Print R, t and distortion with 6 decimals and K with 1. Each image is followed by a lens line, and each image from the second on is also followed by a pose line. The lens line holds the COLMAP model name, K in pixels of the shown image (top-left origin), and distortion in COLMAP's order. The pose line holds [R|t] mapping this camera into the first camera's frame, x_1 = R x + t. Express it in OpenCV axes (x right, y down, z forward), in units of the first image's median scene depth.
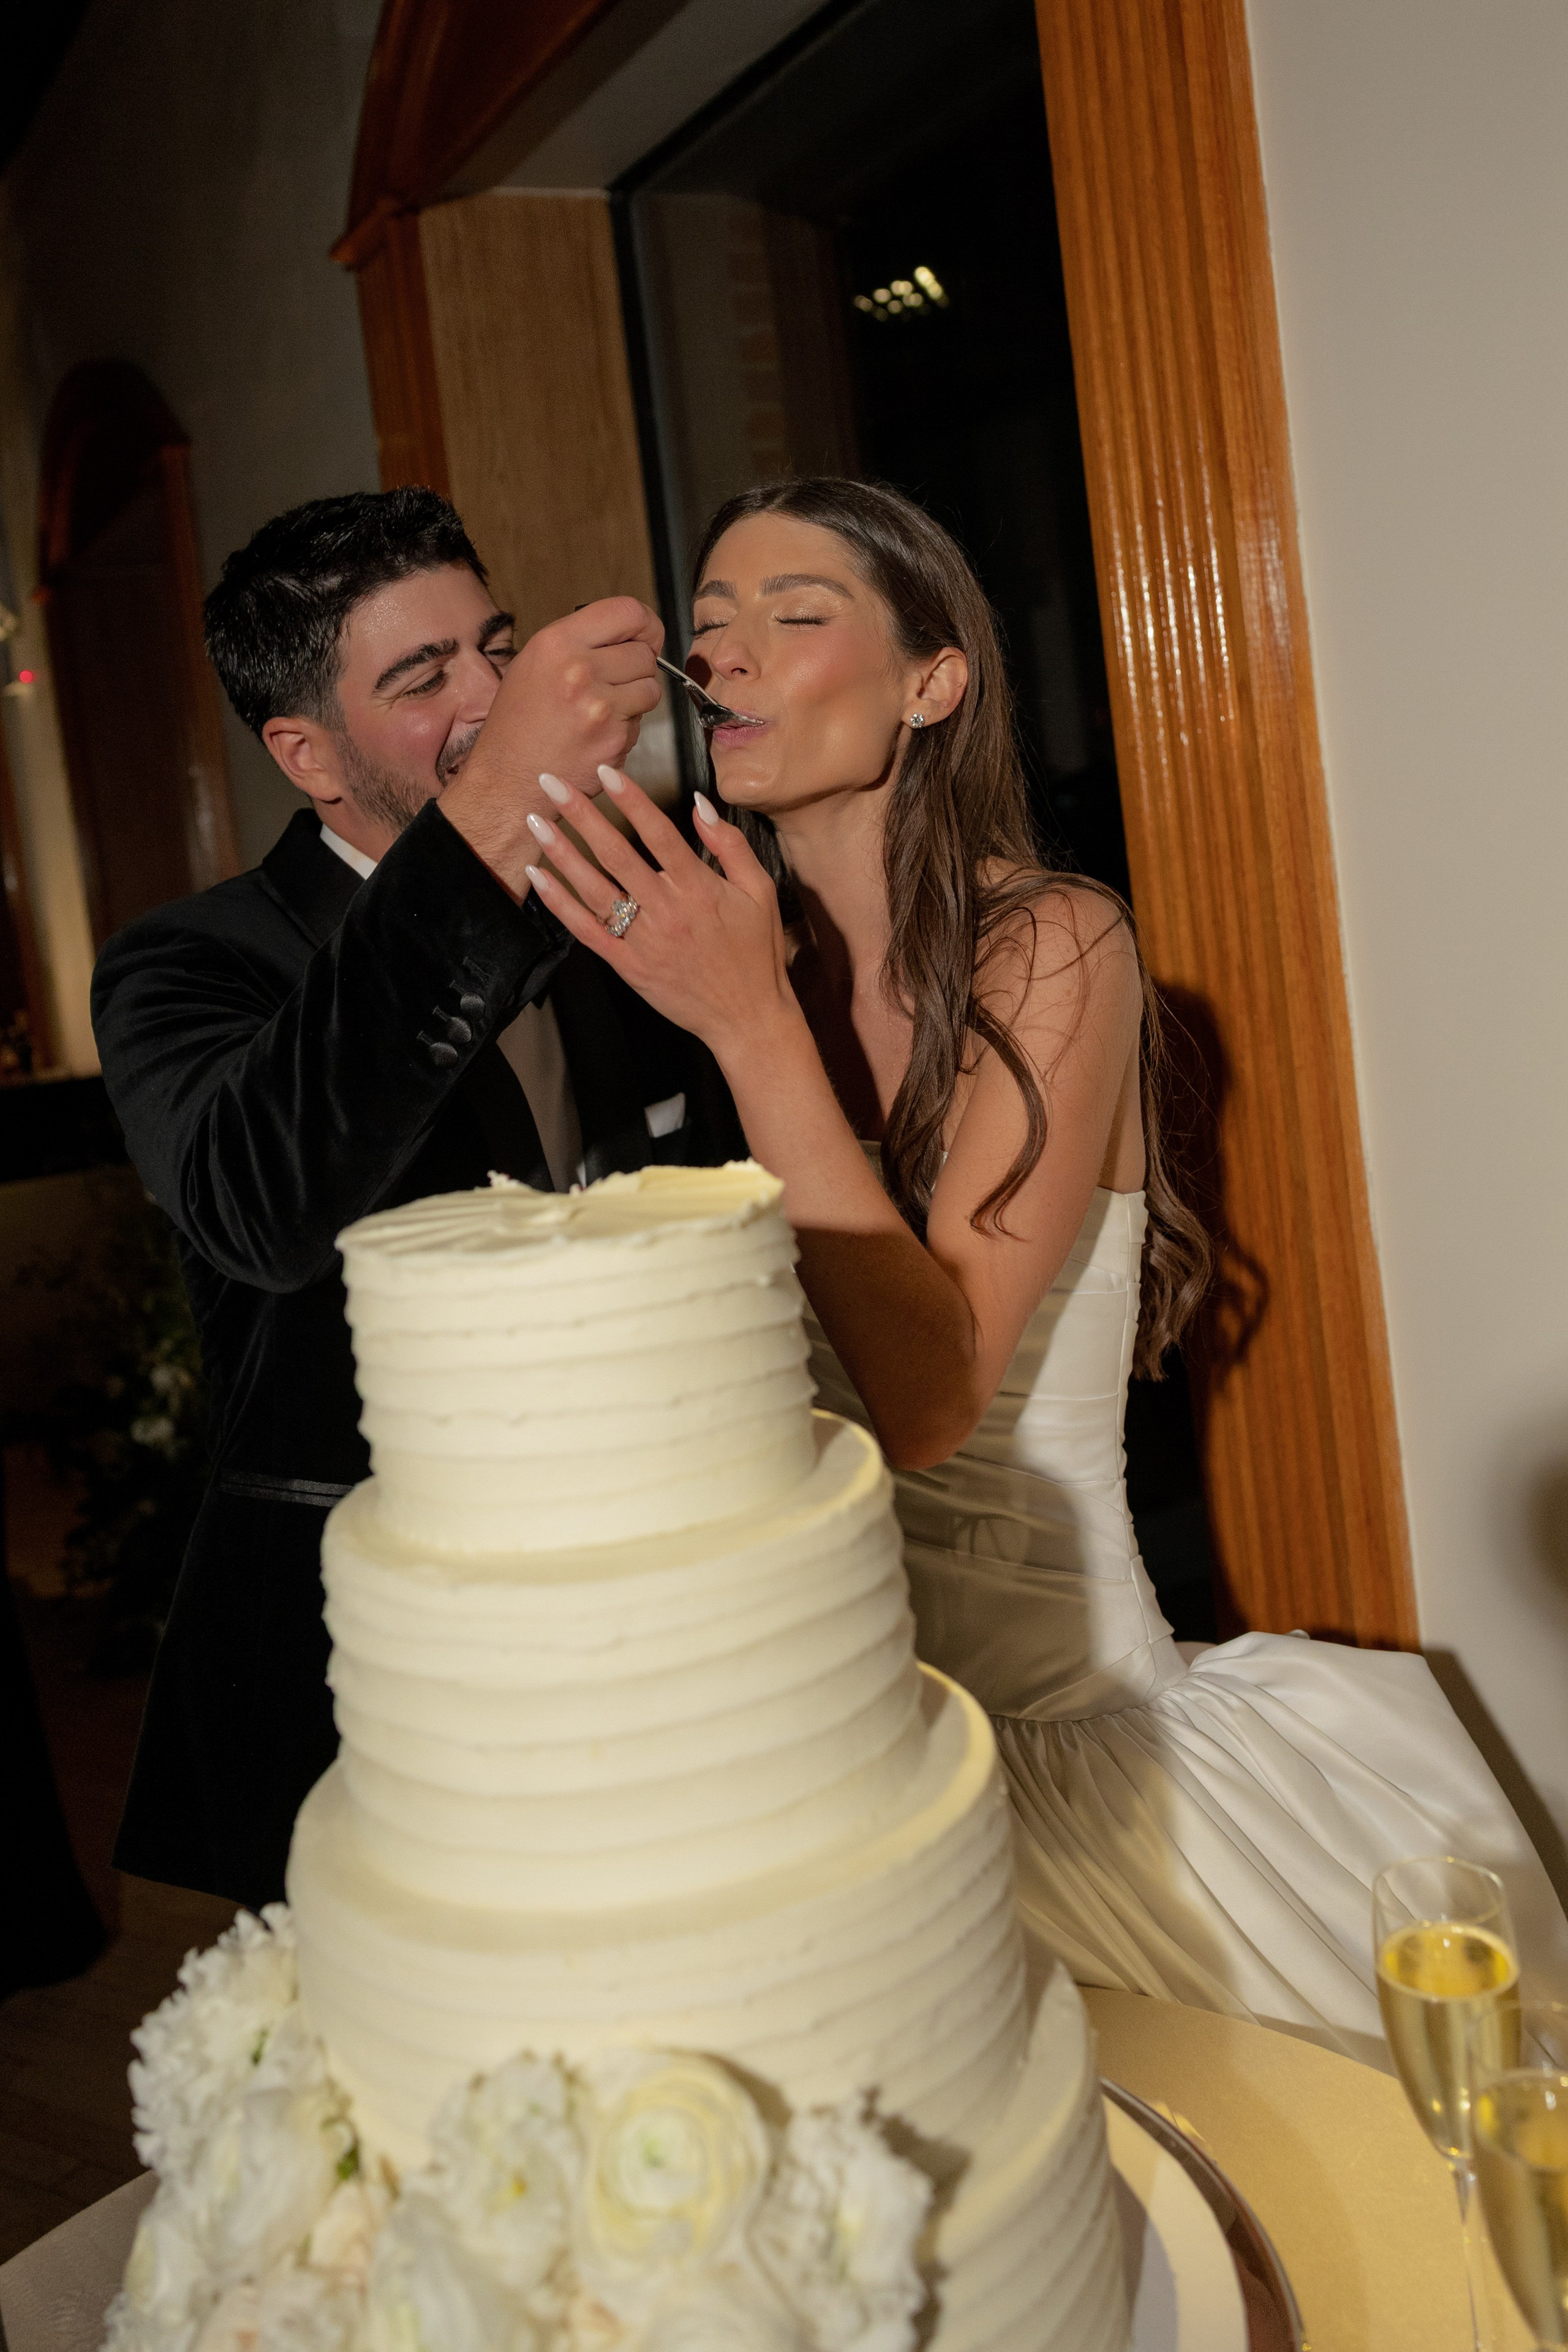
lens RADIAL K [[1990.4, 0, 747.3], [0, 1990.4, 964.5], [0, 0, 1]] dist [-0.000210, -0.001672]
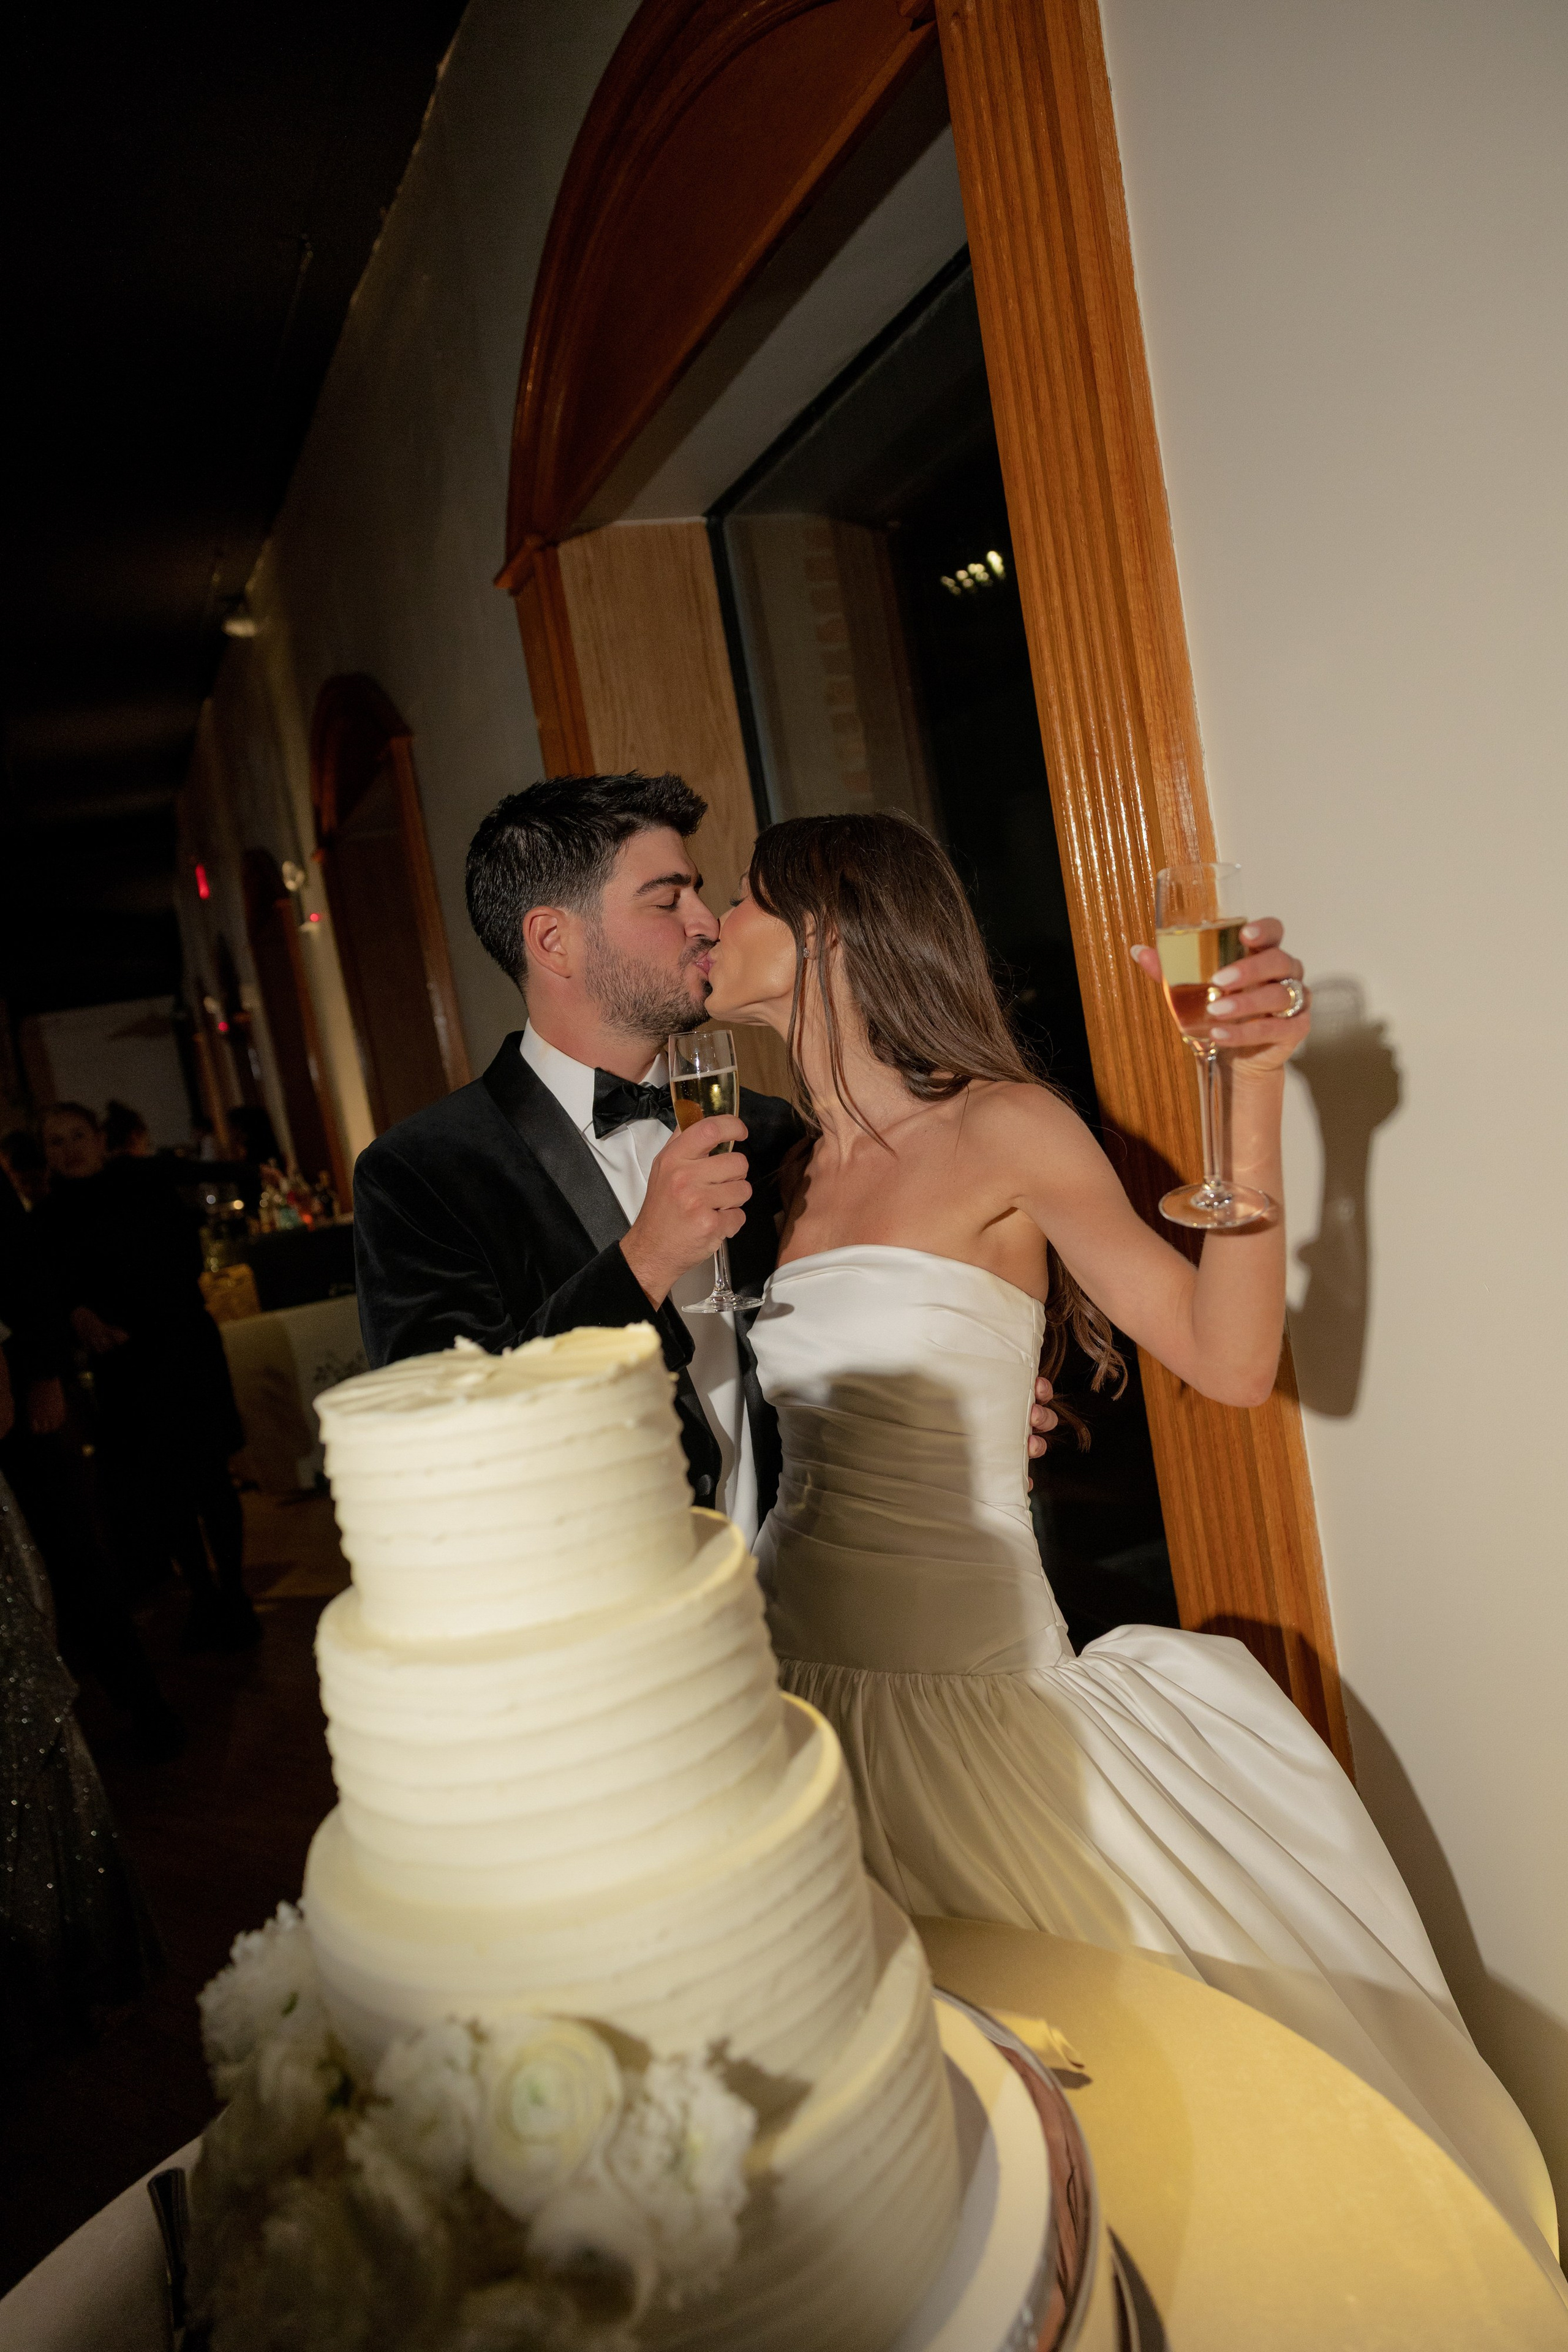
lens RADIAL K [[1540.7, 0, 784.0], [0, 1540.7, 1176.0], [0, 0, 1]] dist [-0.002941, 0.002734]
pose [[0.996363, -0.042134, -0.074067, 0.175307], [0.045369, 0.998063, 0.042556, -0.036678], [0.072131, -0.045761, 0.996345, 0.017902]]
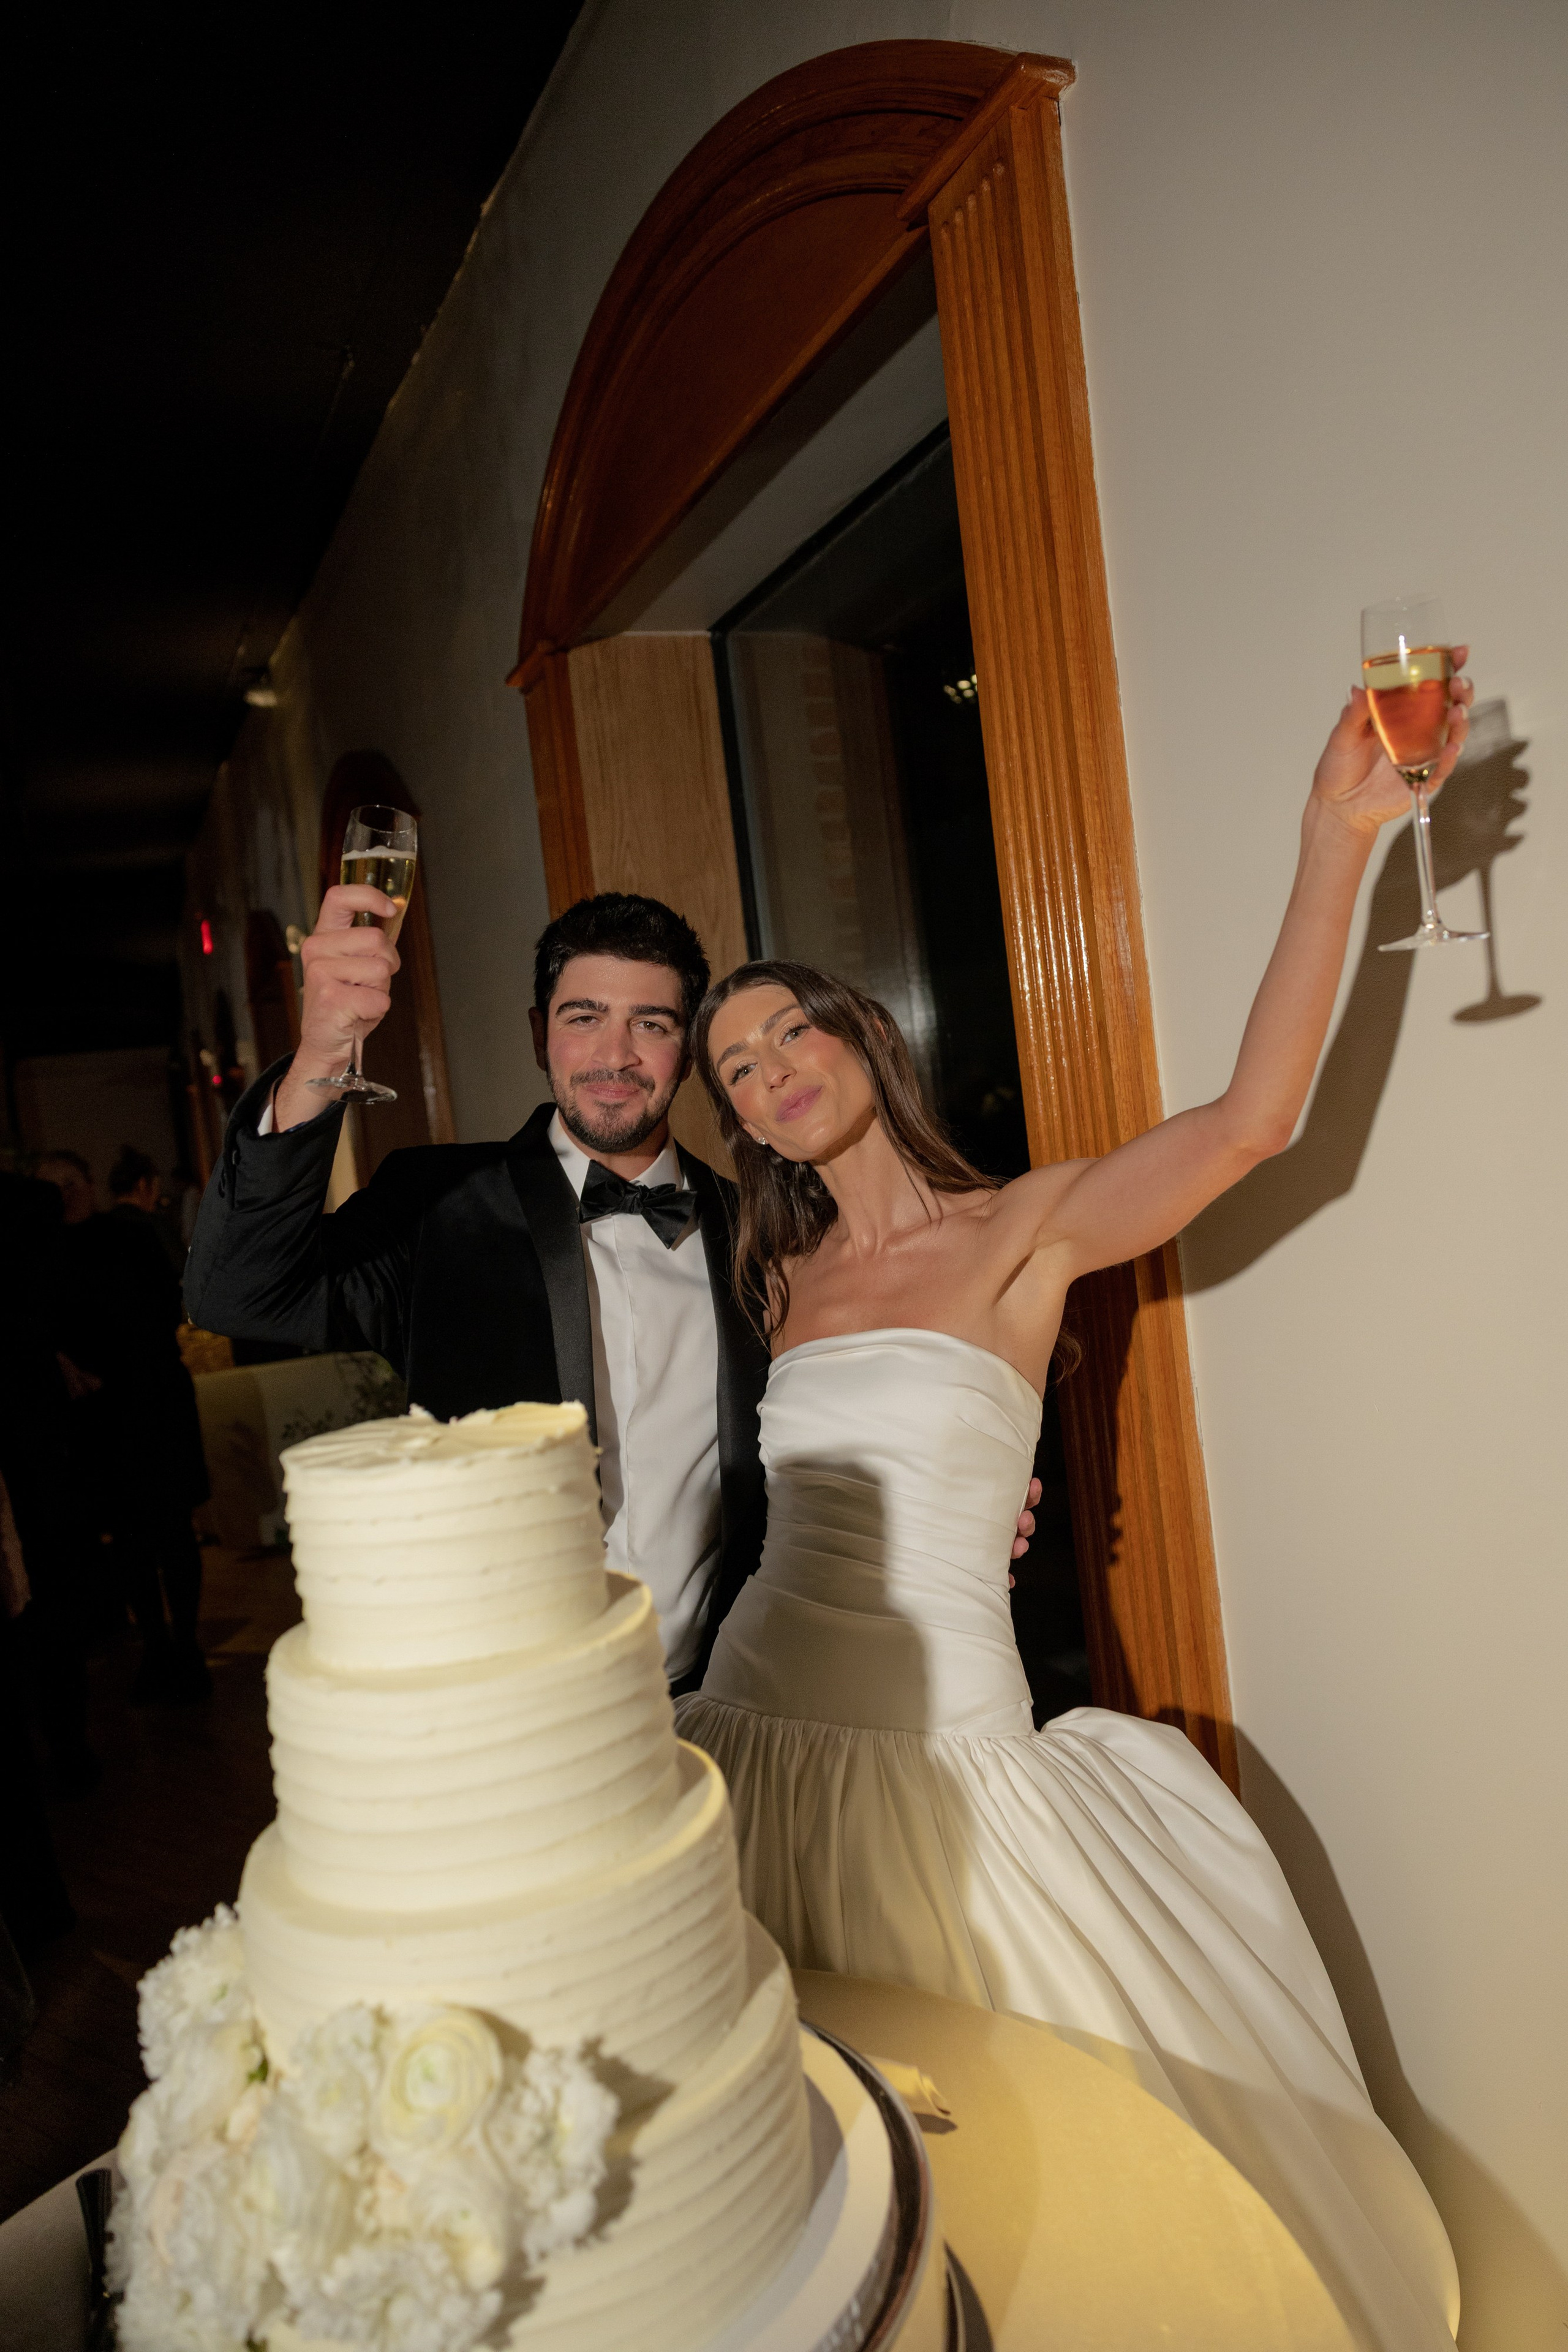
lens RADIAL K [[1540.7, 0, 784.0], [0, 1540.7, 1176.0], [0, 0, 1]] dist [-0.002941, 0.002734]
pose [[0.997894, 0.005688, -0.064610, 0.240934], [-0.006328, 0.999933, -0.009698, -0.061799], [0.064550, 0.010087, 0.997863, -0.130682]]
